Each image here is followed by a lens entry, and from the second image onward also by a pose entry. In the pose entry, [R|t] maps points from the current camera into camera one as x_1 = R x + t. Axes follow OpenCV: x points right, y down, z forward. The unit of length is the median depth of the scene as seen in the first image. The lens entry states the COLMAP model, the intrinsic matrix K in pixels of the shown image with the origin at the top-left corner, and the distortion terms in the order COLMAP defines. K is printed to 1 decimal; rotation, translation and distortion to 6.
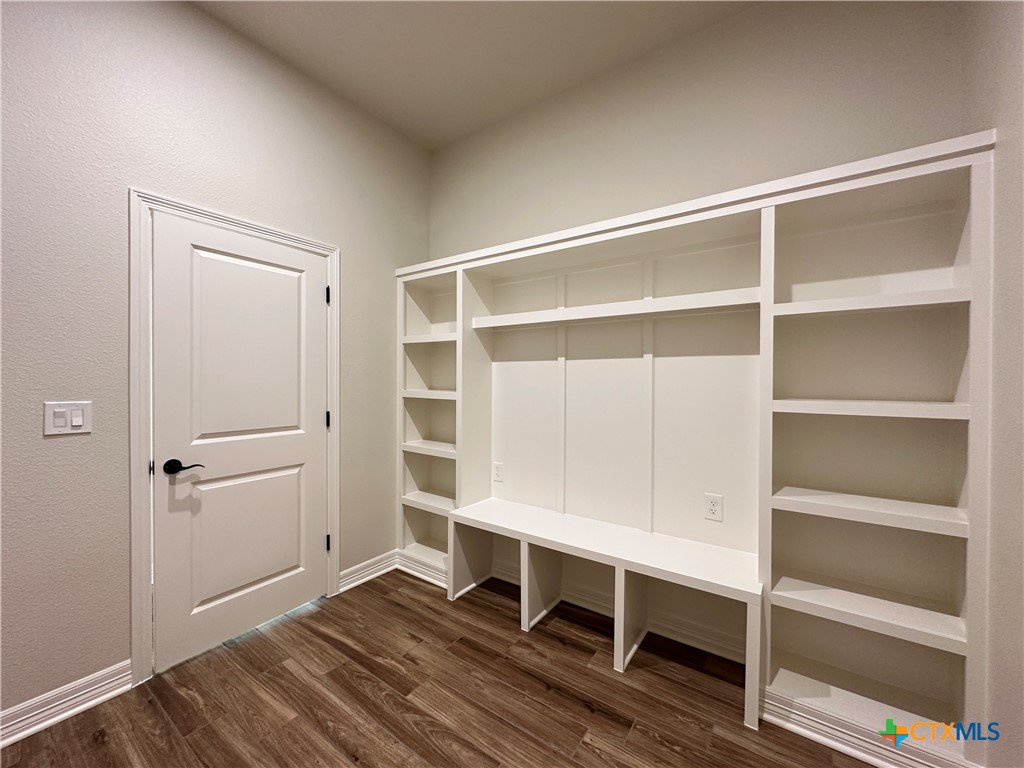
lens RADIAL K [[410.8, 0, 510.7], [0, 410.8, 382.5], [0, 0, 1]] dist [-0.003682, 0.000807]
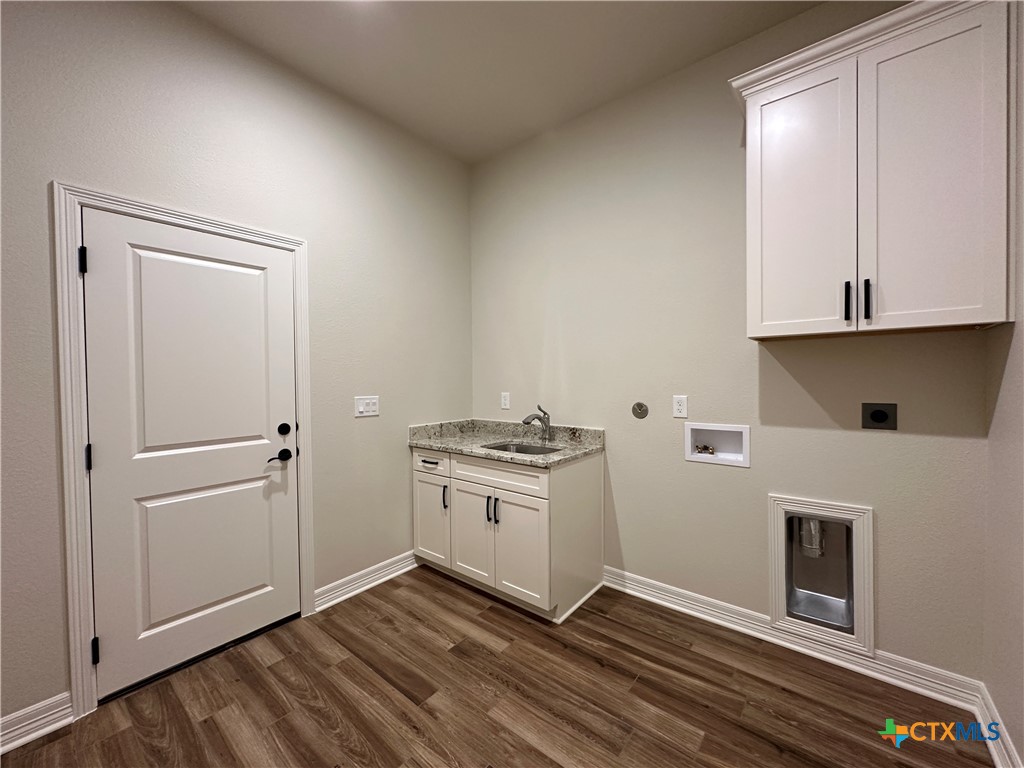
lens RADIAL K [[410.8, 0, 513.1], [0, 410.8, 382.0], [0, 0, 1]] dist [-0.003682, 0.000807]
pose [[0.997769, -0.013729, -0.065331, 0.107735], [0.014299, 0.999864, 0.008255, -0.012835], [0.065209, -0.009170, 0.997830, 0.110859]]
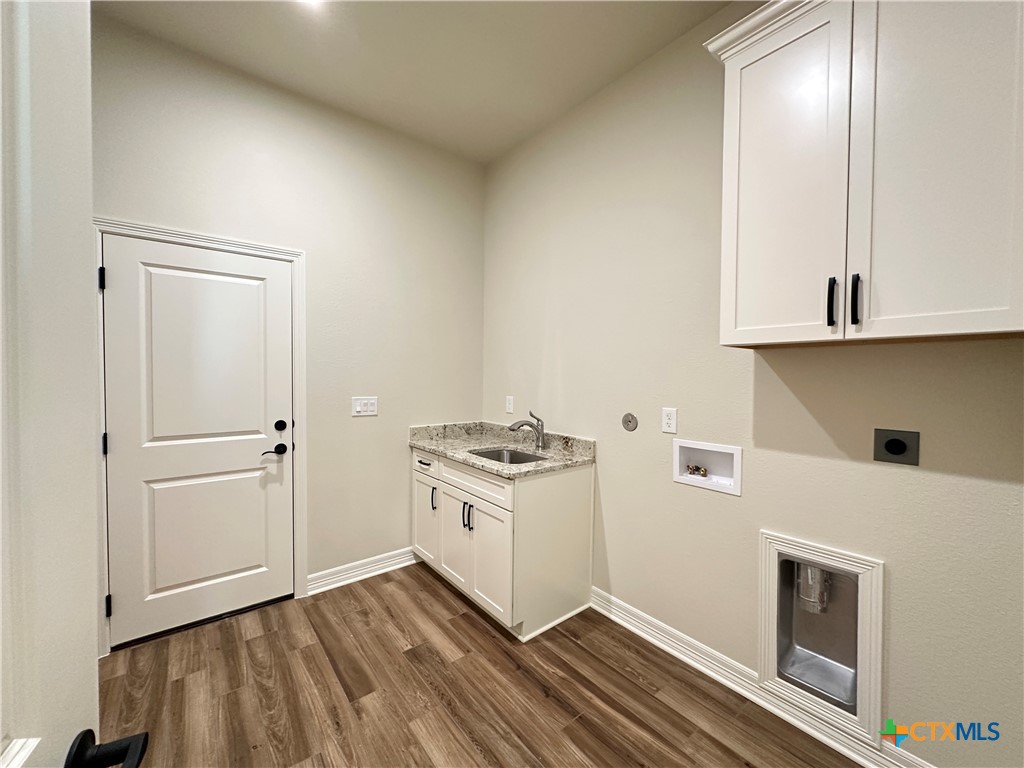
lens RADIAL K [[410.8, 0, 512.9], [0, 410.8, 381.6], [0, 0, 1]] dist [-0.003682, 0.000807]
pose [[0.961404, 0.010284, -0.274949, 0.363082], [-0.006456, 0.999869, 0.014822, -0.033623], [0.275065, -0.012475, 0.961345, 0.187595]]
